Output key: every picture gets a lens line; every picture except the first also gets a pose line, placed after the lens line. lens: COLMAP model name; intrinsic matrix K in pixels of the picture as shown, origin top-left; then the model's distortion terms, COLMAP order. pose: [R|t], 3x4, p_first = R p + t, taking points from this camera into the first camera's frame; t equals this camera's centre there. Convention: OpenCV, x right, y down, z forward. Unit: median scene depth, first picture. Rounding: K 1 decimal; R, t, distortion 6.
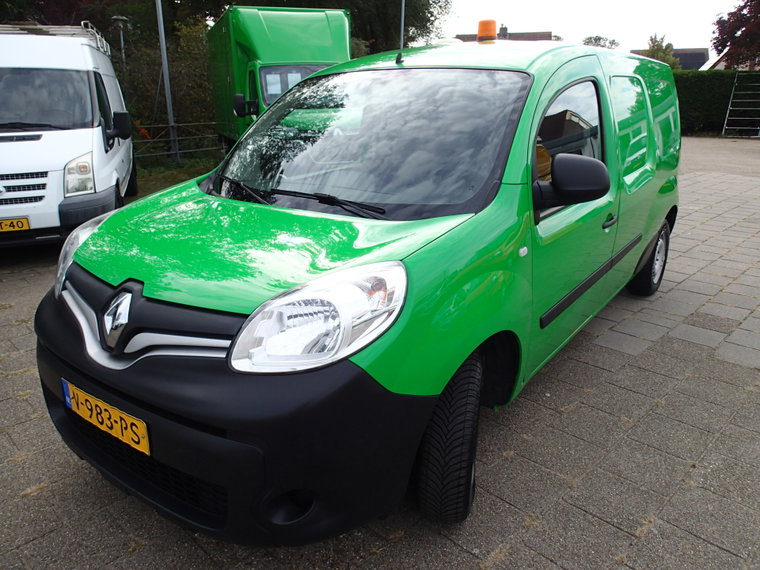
lens RADIAL K [[565.5, 0, 387.5], [0, 565.5, 281.3], [0, 0, 1]] dist [0.002253, -0.005955]
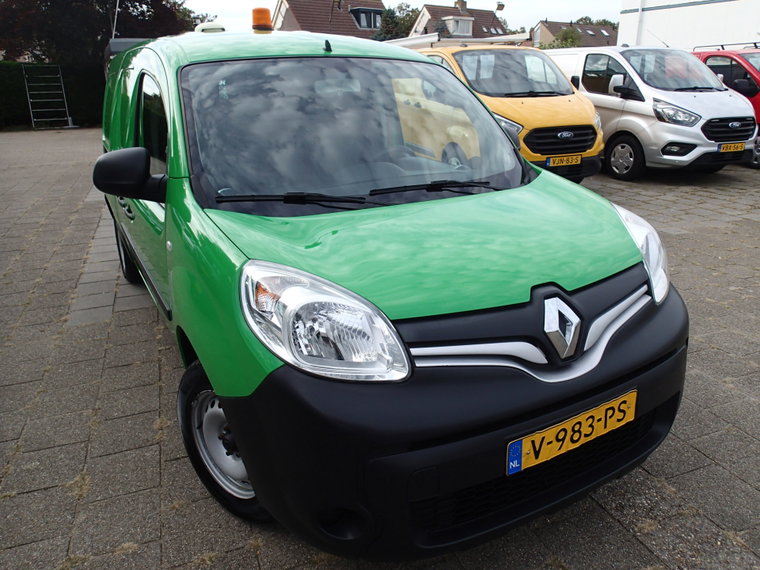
lens RADIAL K [[565.5, 0, 387.5], [0, 565.5, 281.3], [0, 0, 1]] dist [0.002253, -0.005955]
pose [[0.409348, -0.301237, 0.861215, -1.103335], [0.290421, 0.937846, 0.189999, -0.210147], [-0.864922, 0.172339, 0.471391, 0.645034]]
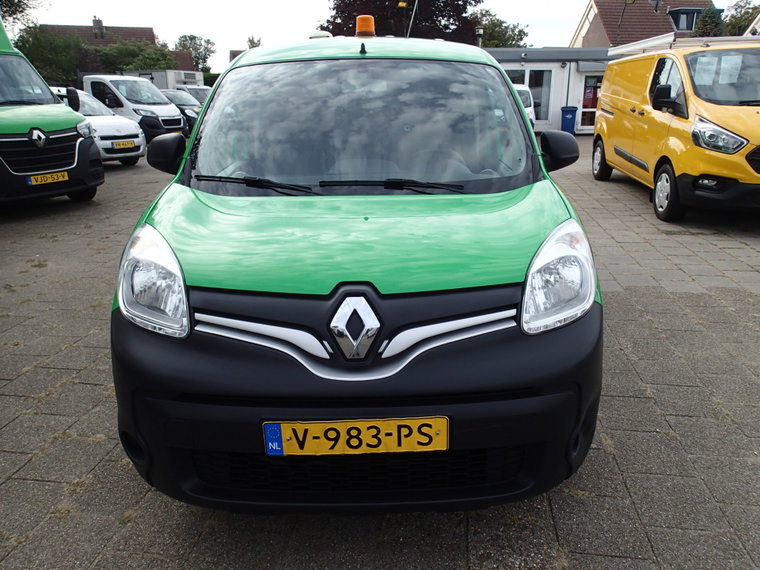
lens RADIAL K [[565.5, 0, 387.5], [0, 565.5, 281.3], [0, 0, 1]] dist [0.002253, -0.005955]
pose [[0.798951, -0.189114, 0.570888, -0.757692], [0.187796, 0.980255, 0.061904, -0.040933], [-0.571323, 0.057752, 0.818691, 0.188337]]
